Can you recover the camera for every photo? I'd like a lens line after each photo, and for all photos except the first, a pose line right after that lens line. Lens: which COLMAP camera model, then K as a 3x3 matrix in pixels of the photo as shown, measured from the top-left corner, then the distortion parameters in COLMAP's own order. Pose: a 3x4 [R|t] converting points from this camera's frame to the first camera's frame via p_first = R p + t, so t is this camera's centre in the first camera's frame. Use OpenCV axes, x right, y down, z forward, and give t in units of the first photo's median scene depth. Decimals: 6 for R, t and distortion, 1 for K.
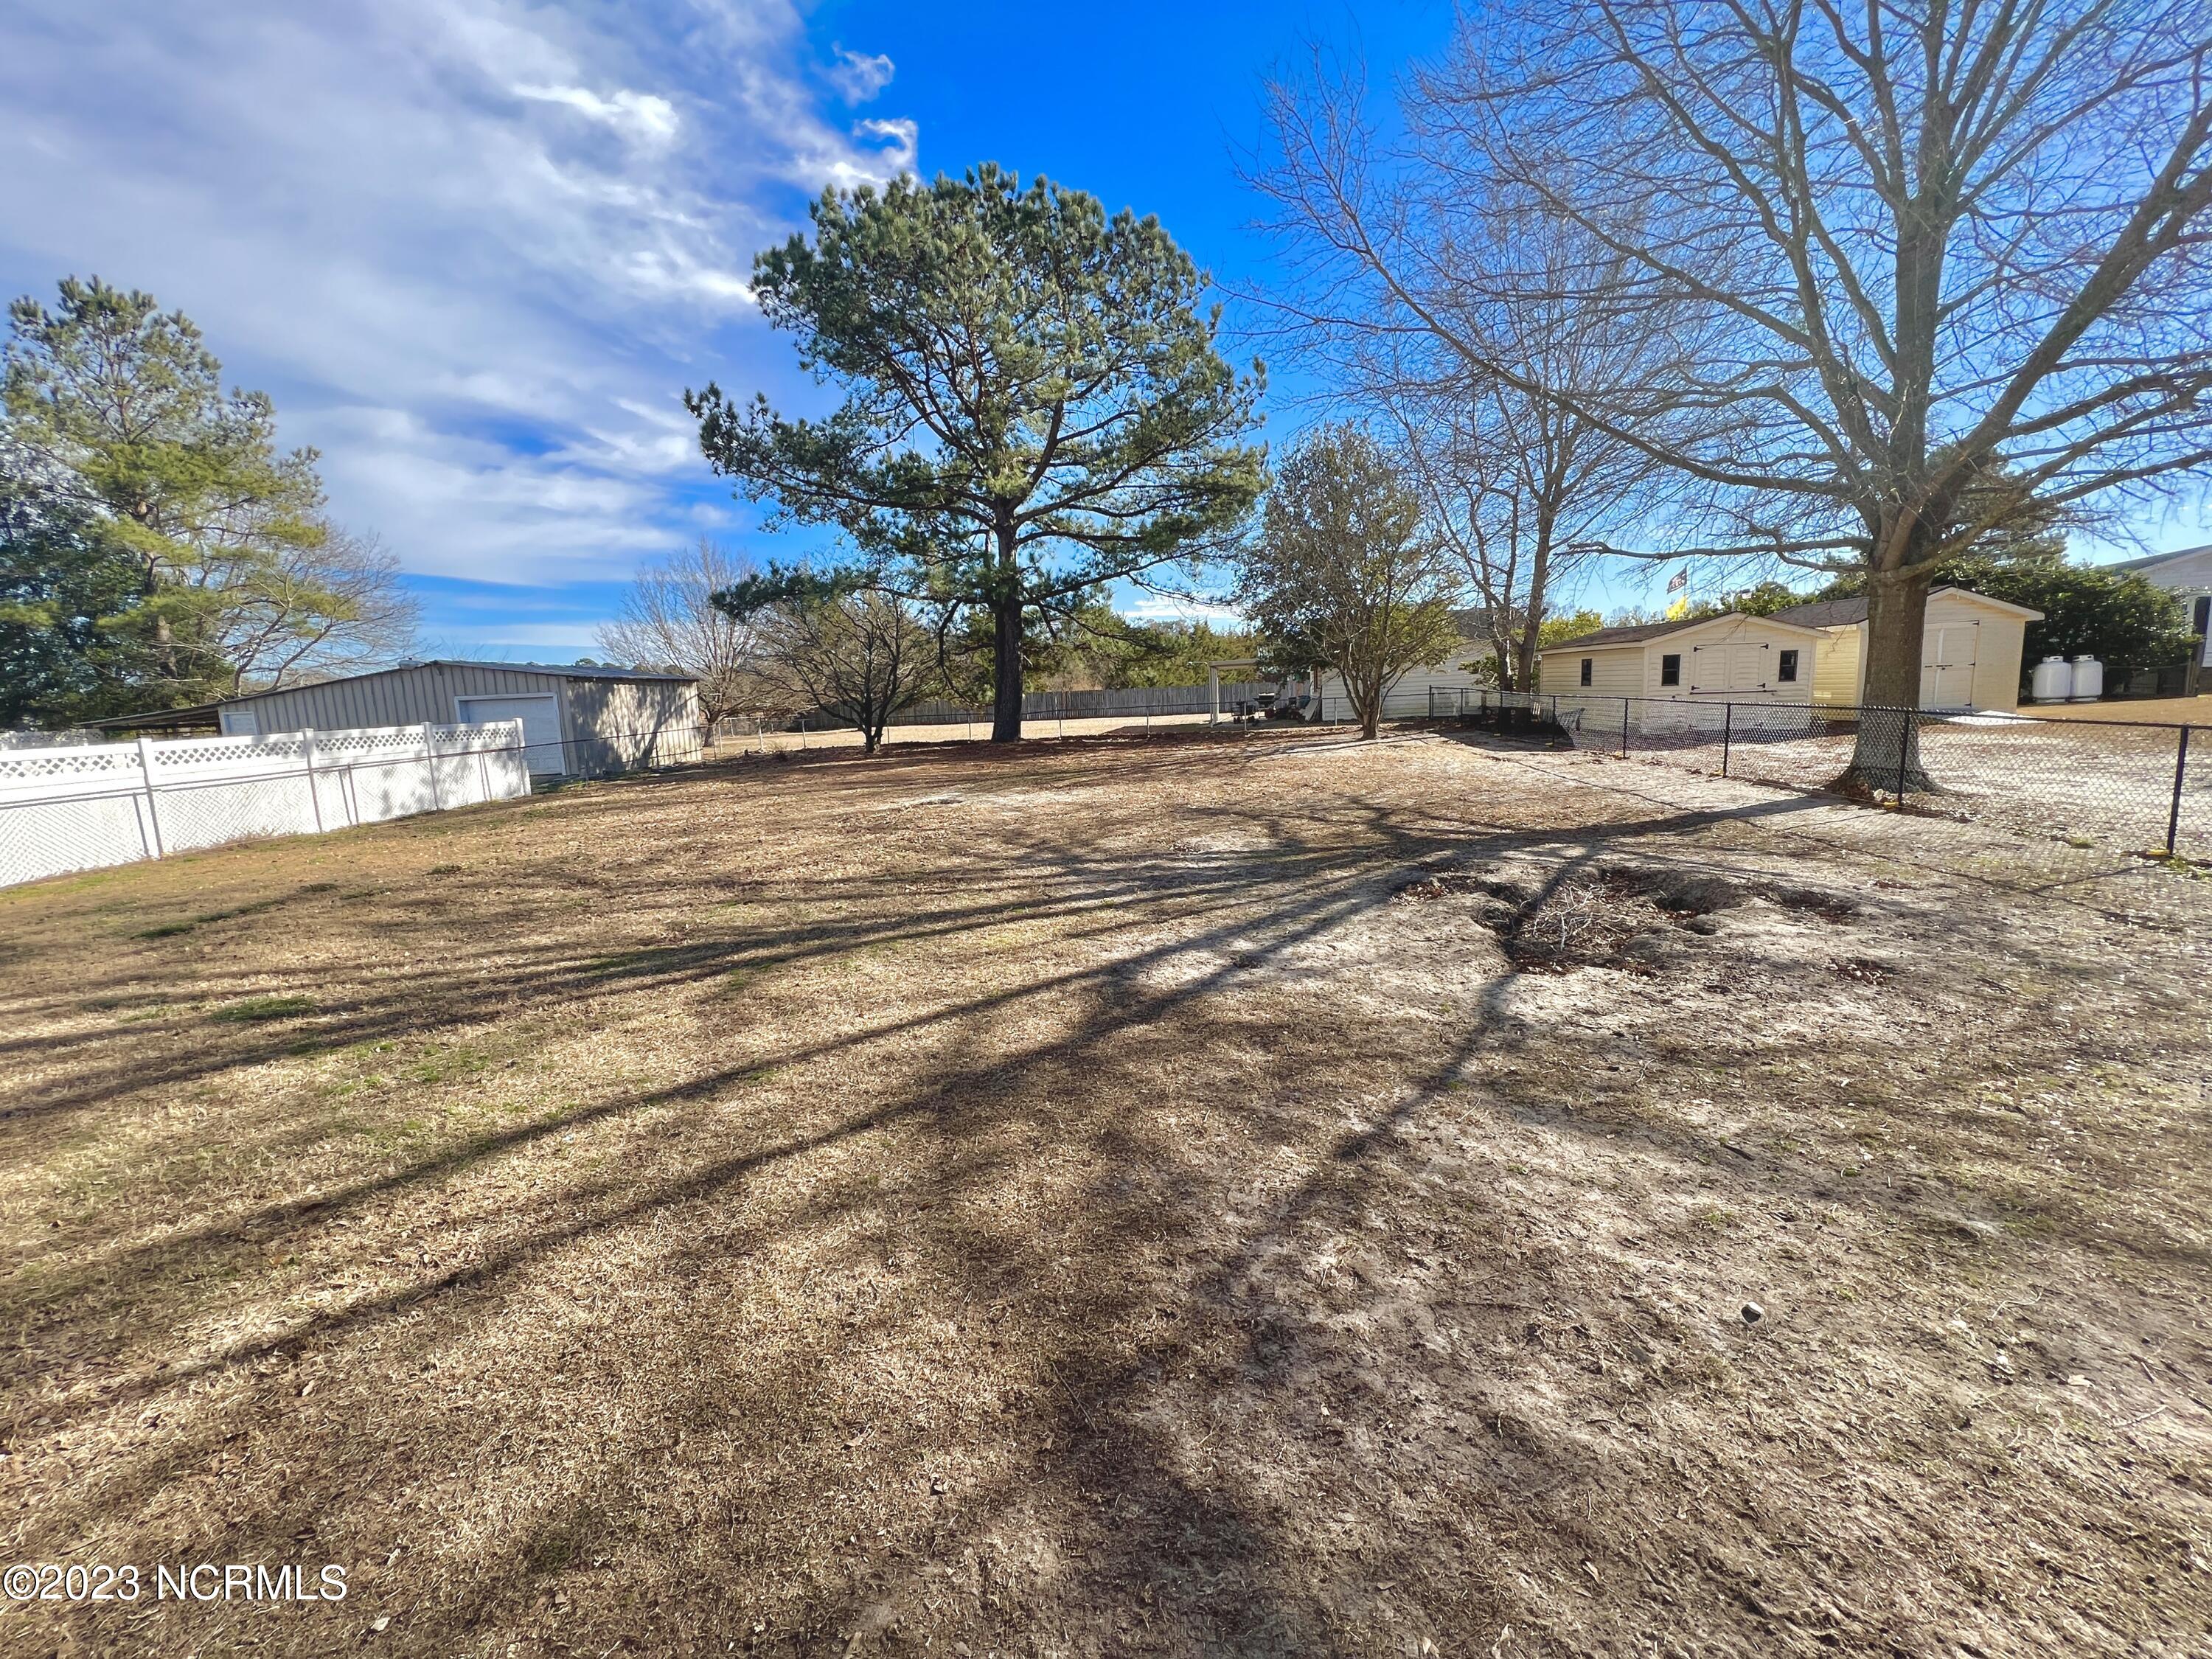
lens RADIAL K [[885.0, 0, 1106.0], [0, 885.0, 829.5], [0, 0, 1]] dist [-0.001603, 0.000582]
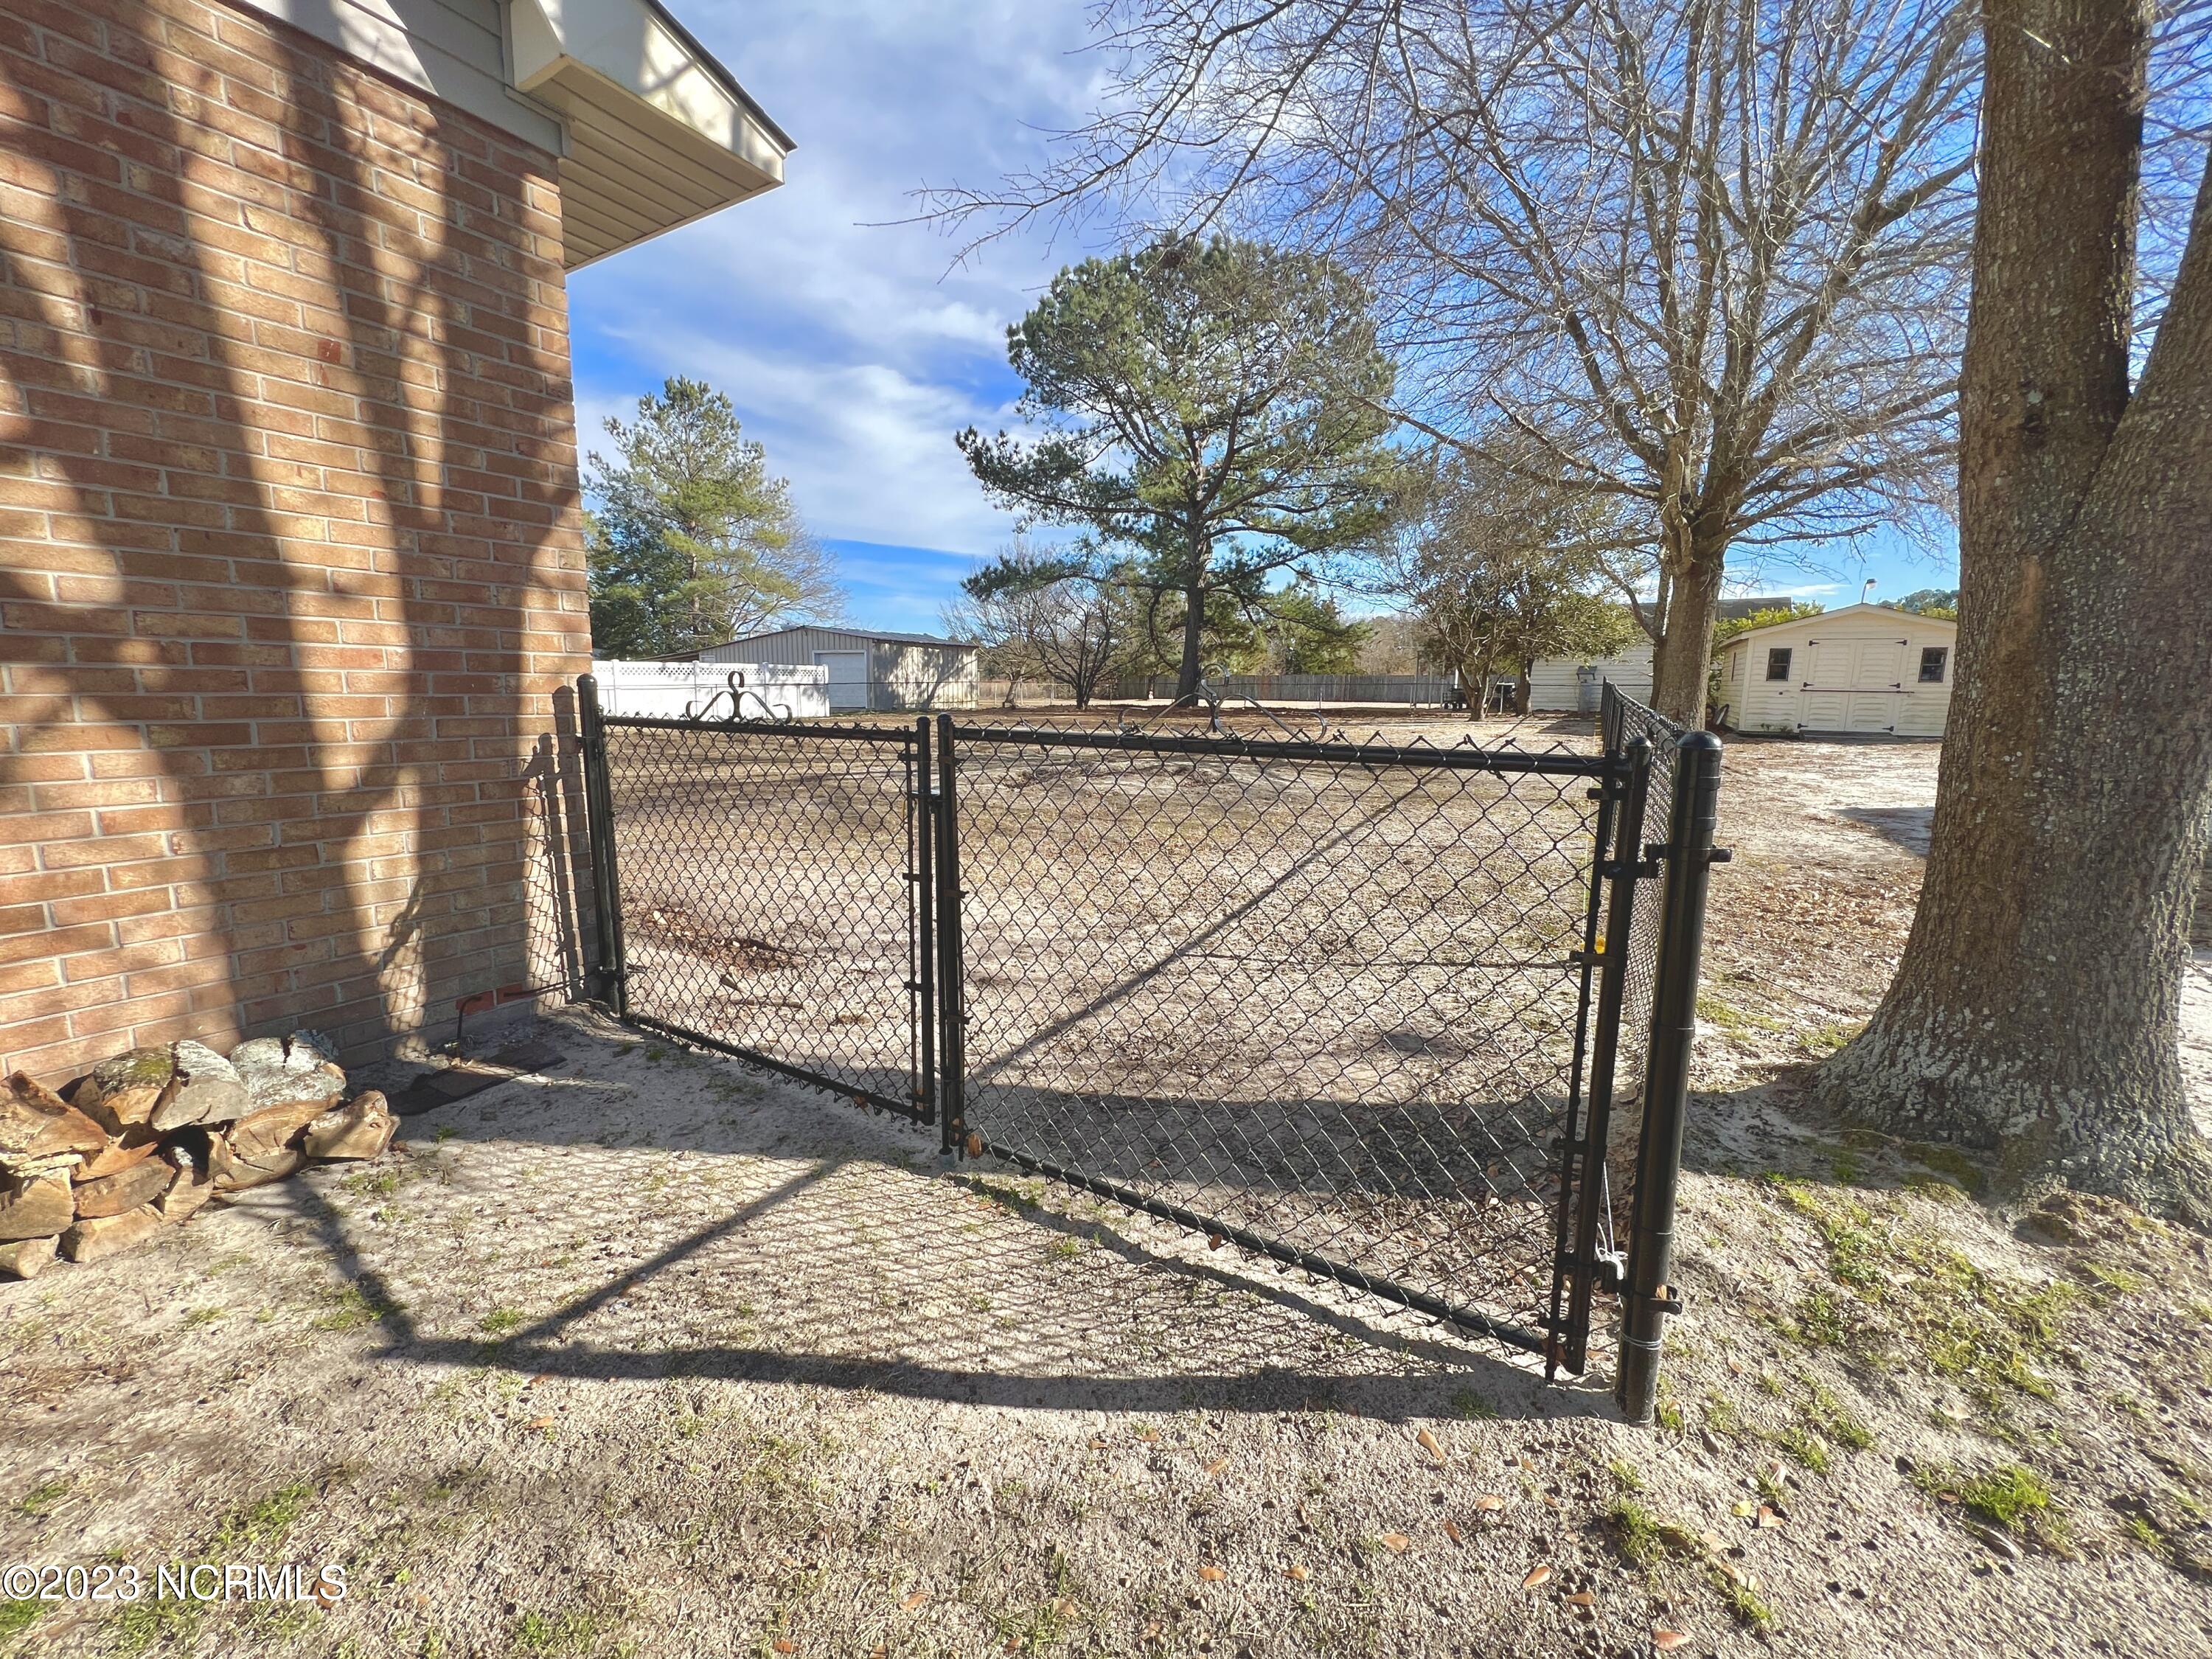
lens RADIAL K [[895.6, 0, 1106.0], [0, 895.6, 829.5], [0, 0, 1]] dist [0.000999, 0.000245]
pose [[0.903845, 0.116345, -0.411738, 0.321897], [-0.113341, 0.993047, 0.031799, 0.035755], [0.412575, 0.017925, 0.910747, -0.129309]]
